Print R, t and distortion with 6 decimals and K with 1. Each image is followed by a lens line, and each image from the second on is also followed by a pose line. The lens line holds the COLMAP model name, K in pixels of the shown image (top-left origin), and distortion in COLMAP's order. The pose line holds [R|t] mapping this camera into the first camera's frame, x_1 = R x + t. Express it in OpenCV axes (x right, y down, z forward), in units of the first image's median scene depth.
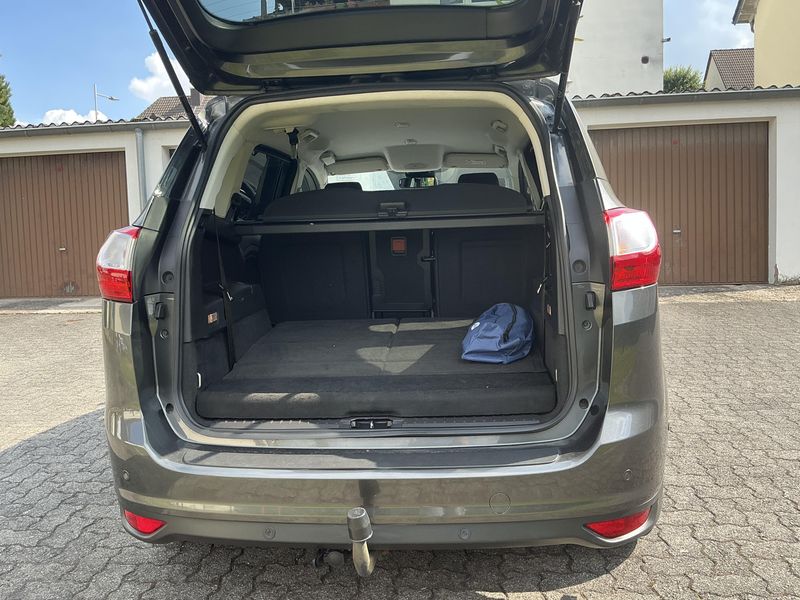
lens RADIAL K [[687.7, 0, 400.0], [0, 687.7, 300.0], [0, 0, 1]] dist [-0.020818, -0.018877]
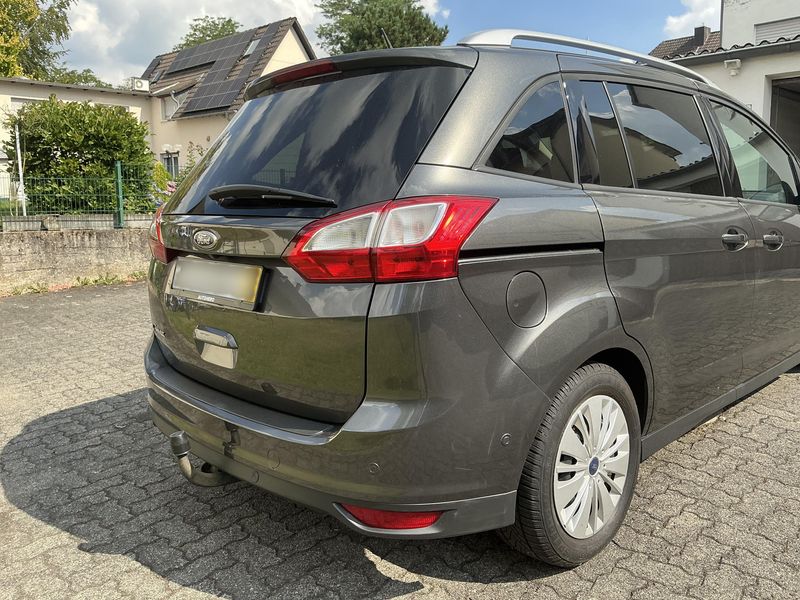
lens RADIAL K [[686.8, 0, 400.0], [0, 686.8, 300.0], [0, 0, 1]] dist [0.004966, -0.066356]
pose [[0.752953, 0.120397, -0.646967, 0.582978], [-0.072497, 0.992314, 0.100290, -0.053497], [0.654069, -0.028611, 0.755893, 0.168335]]
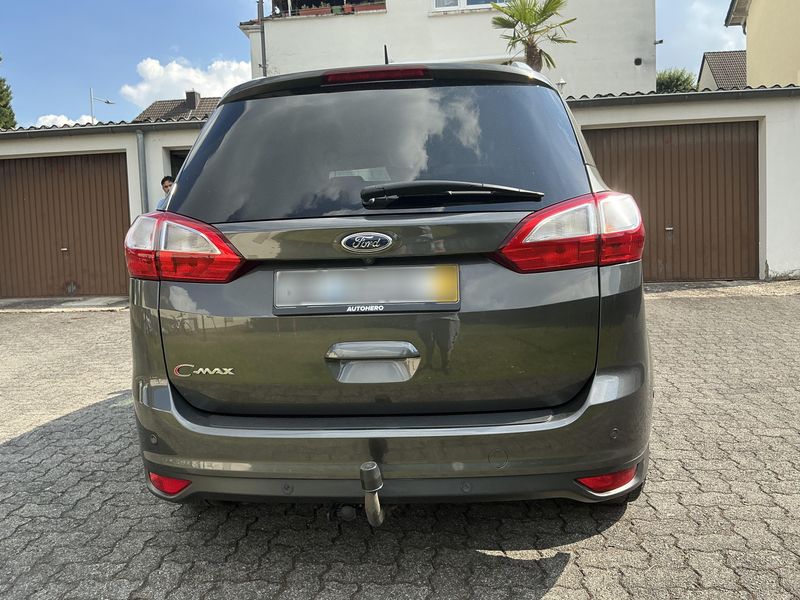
lens RADIAL K [[686.8, 0, 400.0], [0, 686.8, 300.0], [0, 0, 1]] dist [0.004966, -0.066356]
pose [[0.999971, -0.004758, 0.006025, -0.009912], [0.004788, 0.999976, -0.005076, 0.027421], [-0.006001, 0.005104, 0.999969, -0.057143]]
